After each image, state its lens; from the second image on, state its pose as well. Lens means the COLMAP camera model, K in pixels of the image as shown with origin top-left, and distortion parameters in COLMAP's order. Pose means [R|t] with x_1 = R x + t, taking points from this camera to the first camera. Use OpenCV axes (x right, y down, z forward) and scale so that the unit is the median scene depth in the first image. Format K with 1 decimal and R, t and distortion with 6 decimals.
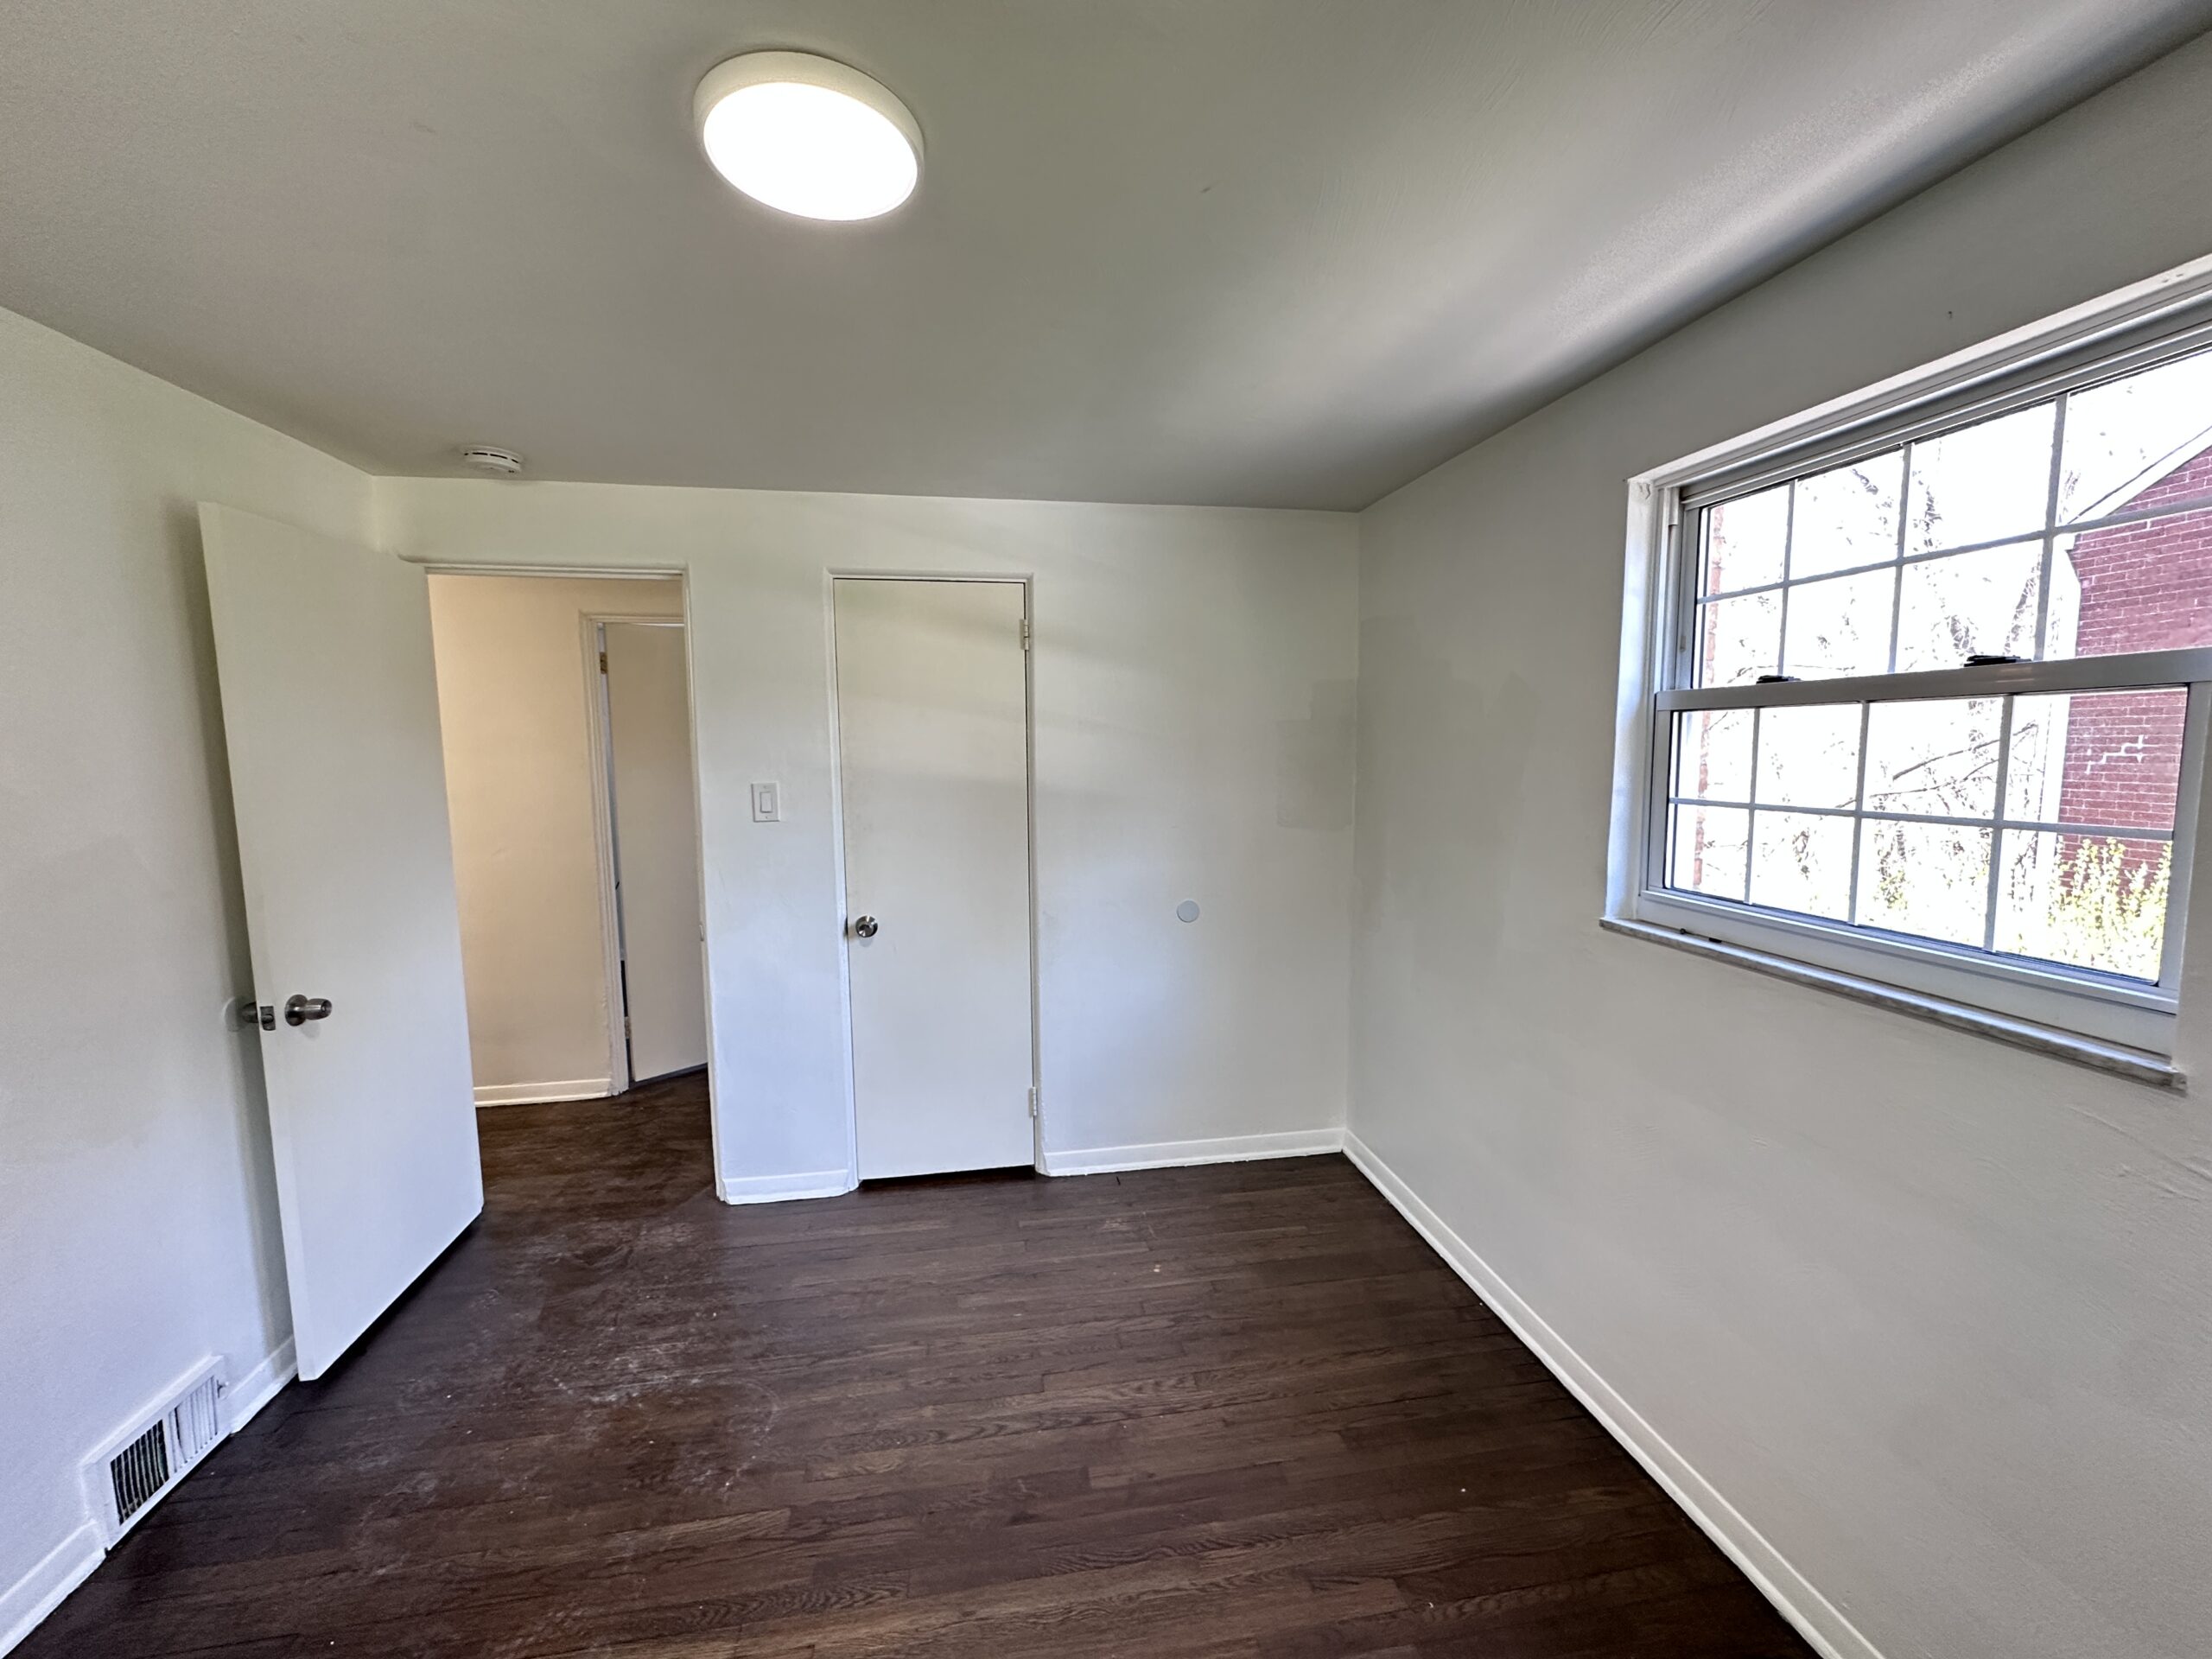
lens RADIAL K [[877.7, 0, 1106.1], [0, 877.7, 837.6], [0, 0, 1]] dist [-0.000823, -0.000228]
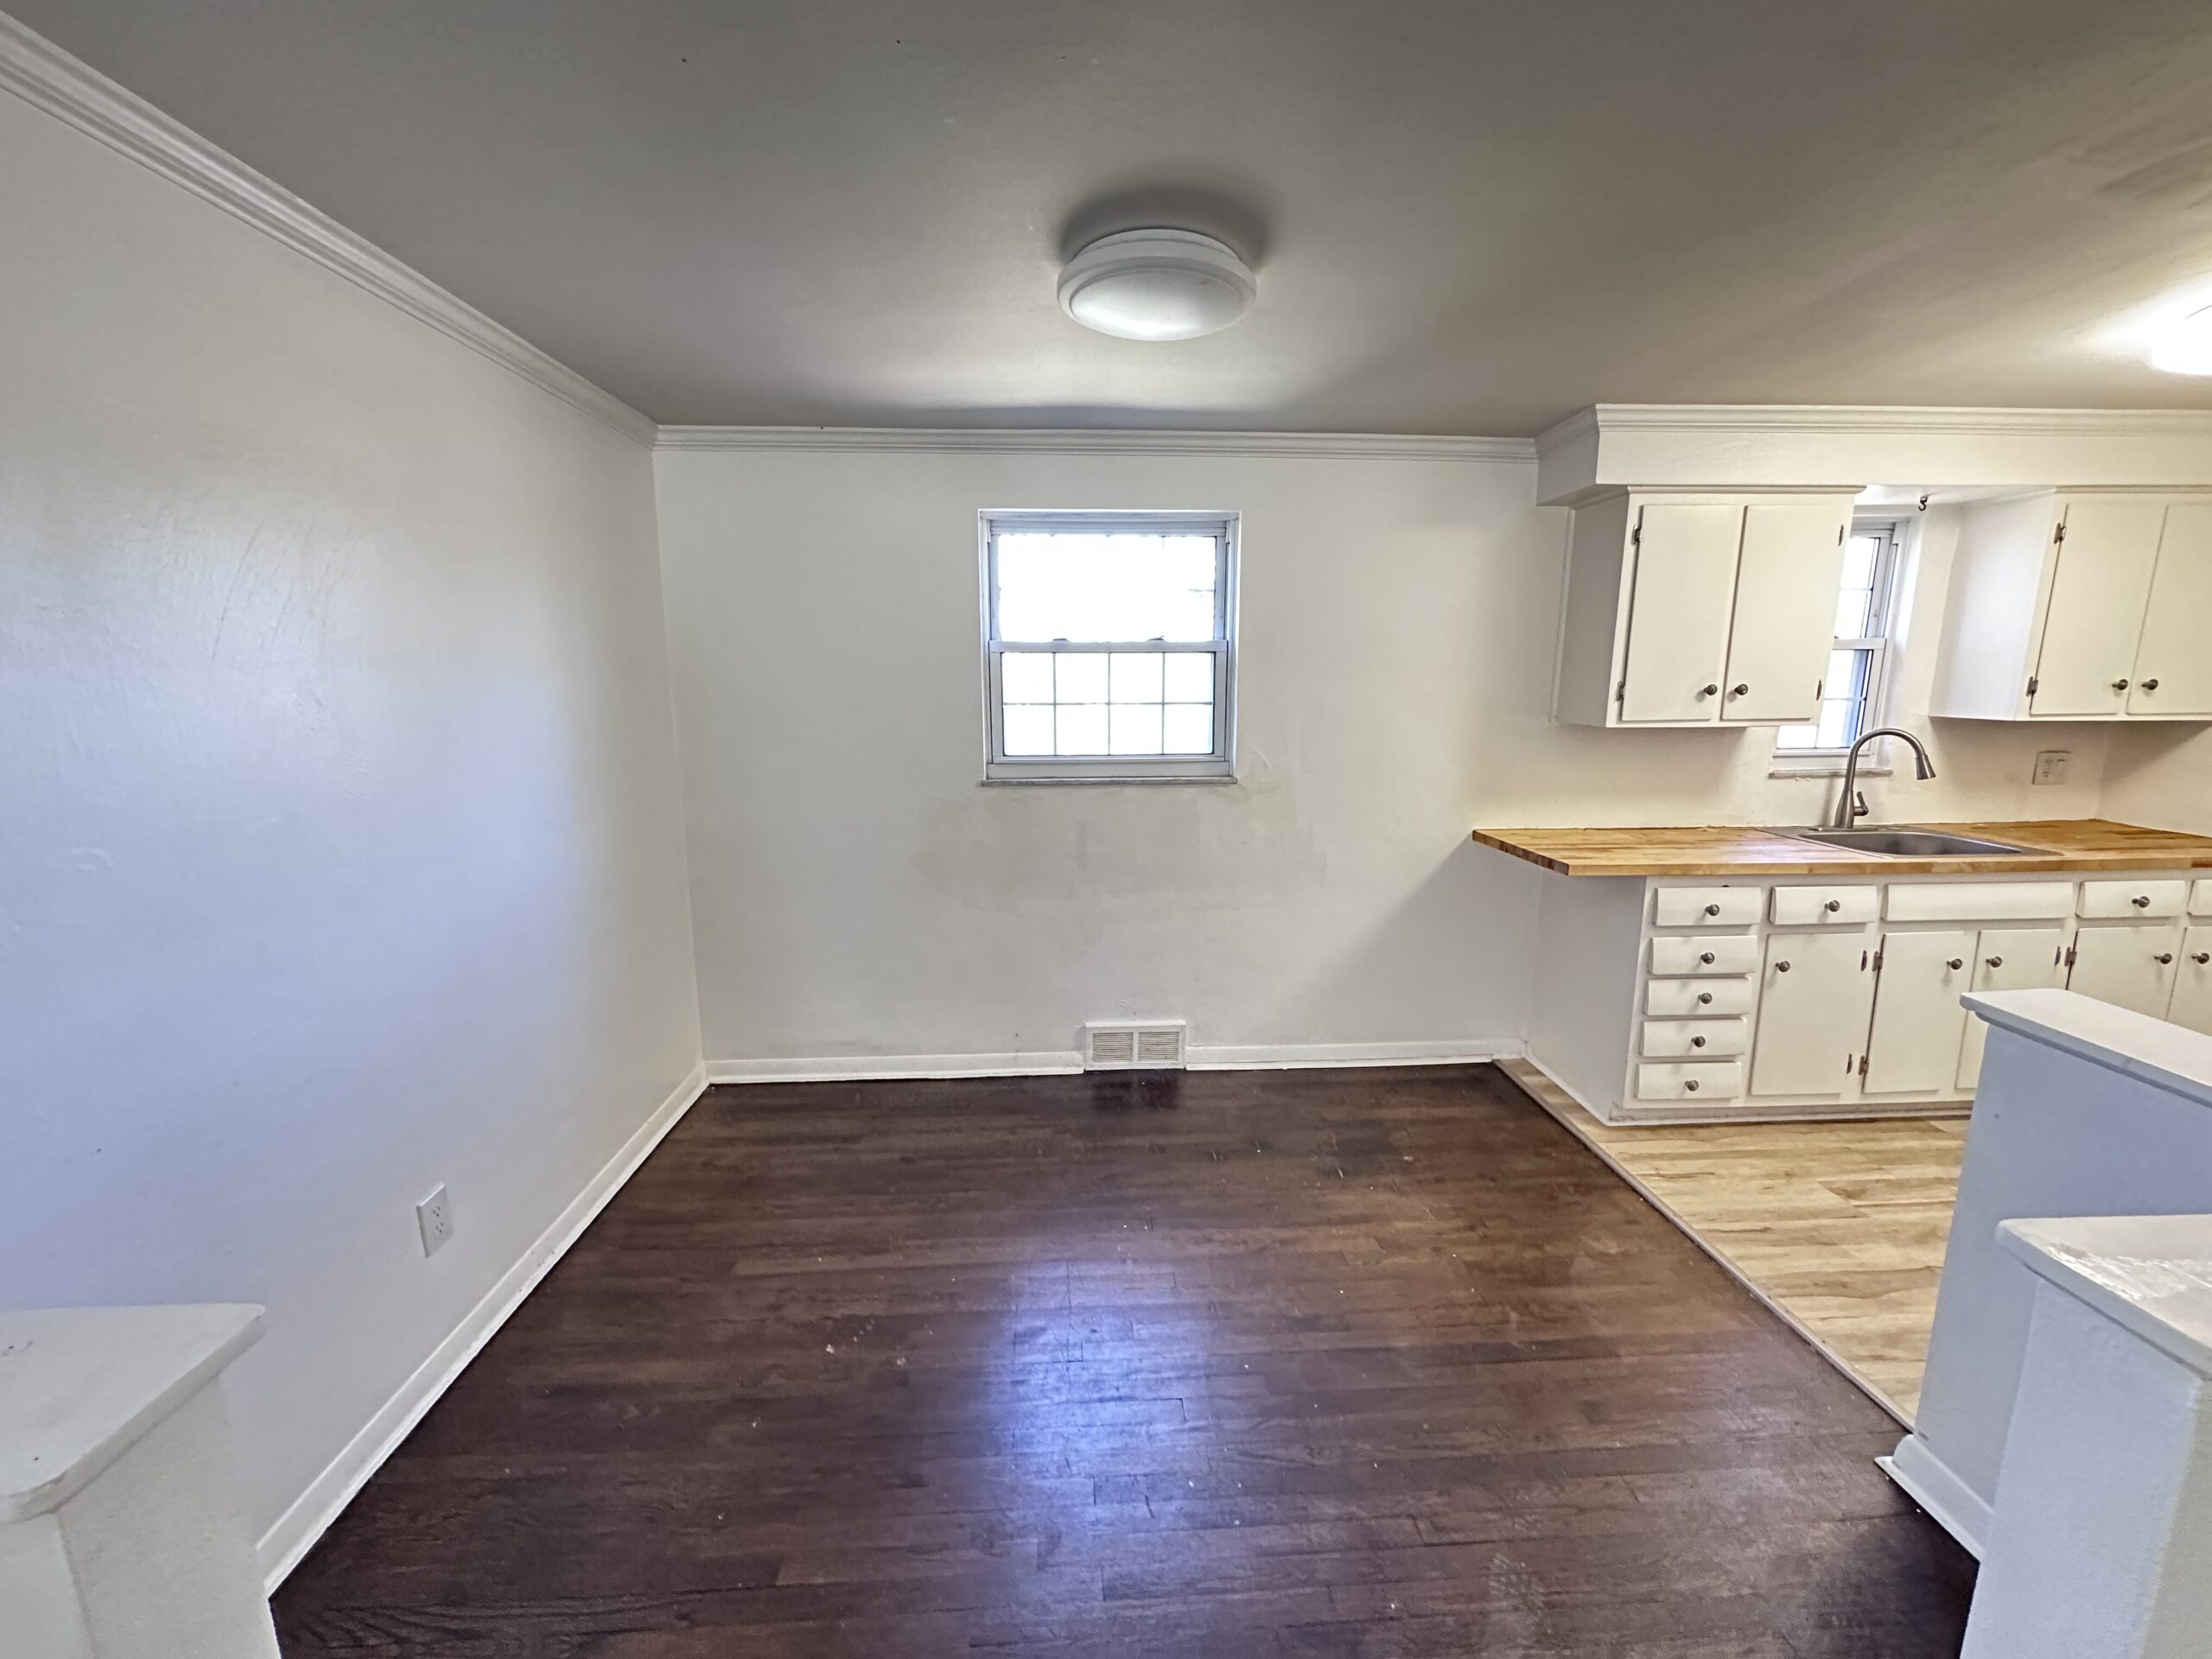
lens RADIAL K [[877.7, 0, 1111.1], [0, 877.7, 829.5], [0, 0, 1]] dist [-0.000823, -0.000228]
pose [[0.116391, -0.167476, 0.978982, -1.183353], [0.099833, 0.982662, 0.156236, -0.054520], [-0.988173, 0.079550, 0.131093, 0.644946]]
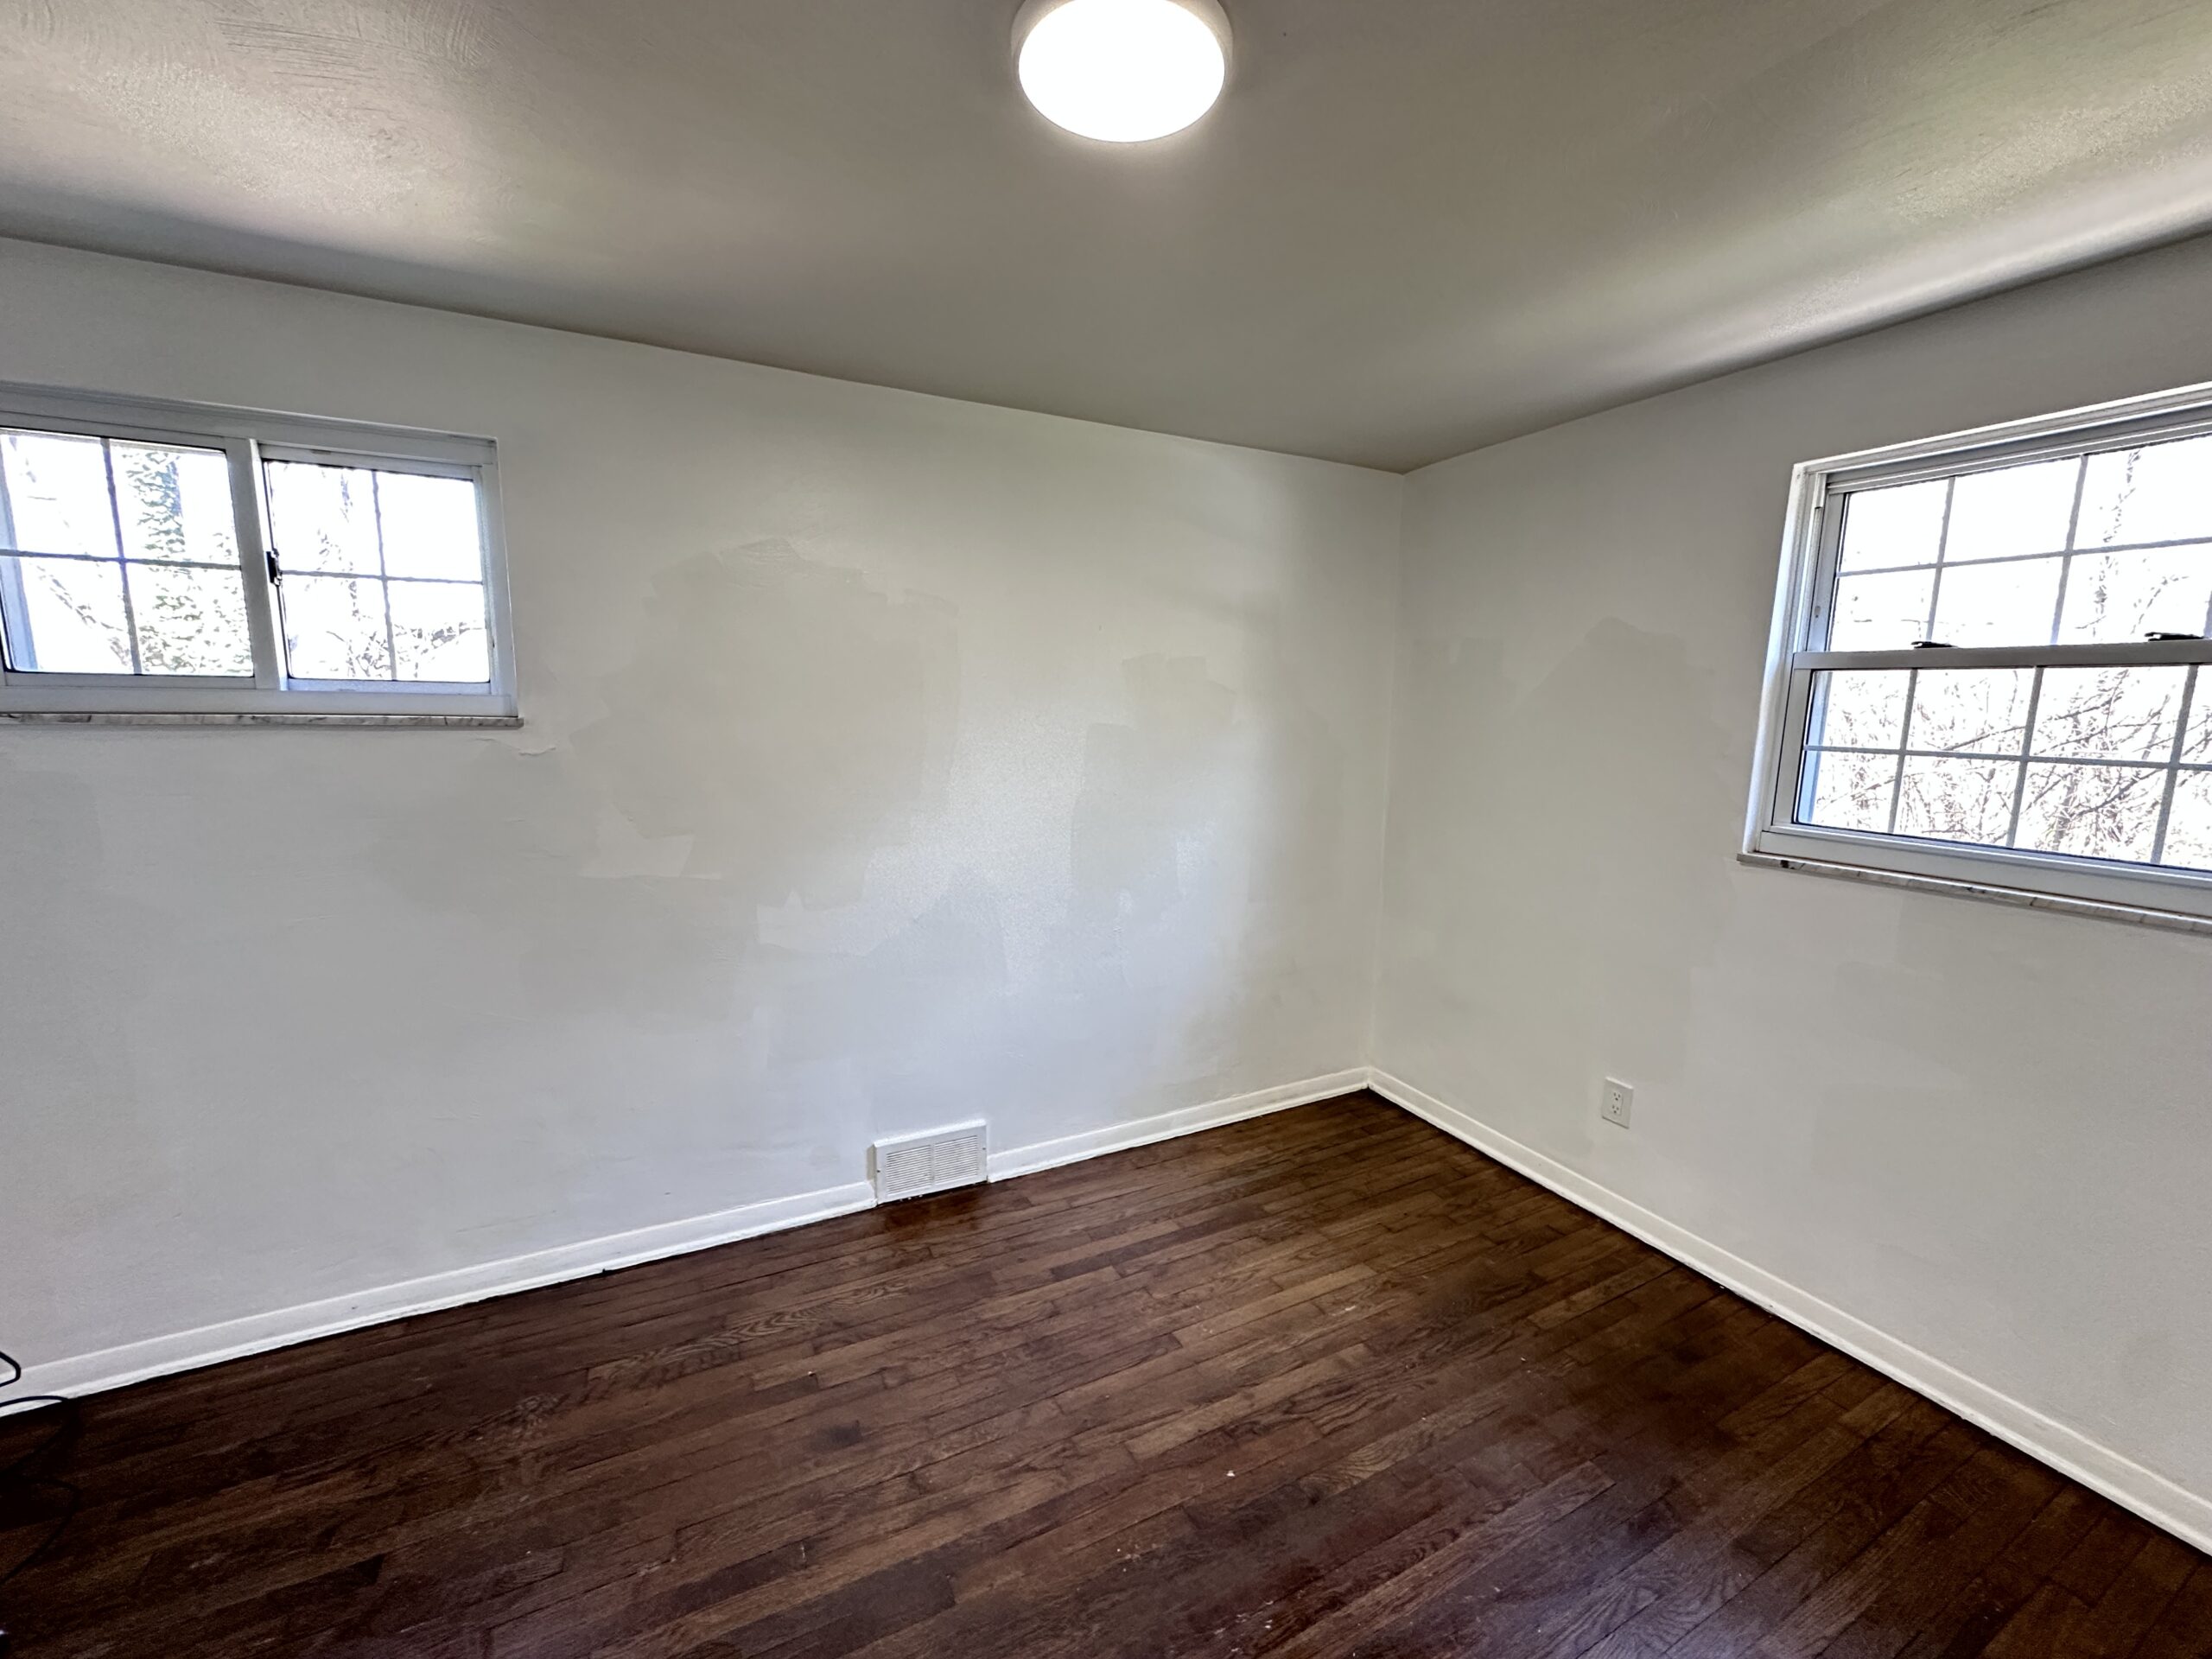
lens RADIAL K [[877.7, 0, 1113.3], [0, 877.7, 824.0], [0, 0, 1]] dist [-0.000823, -0.000228]
pose [[0.956658, -0.010048, 0.291041, -0.631440], [-0.001695, 0.999196, 0.040068, 0.014742], [-0.291210, -0.038825, 0.955871, 0.174056]]
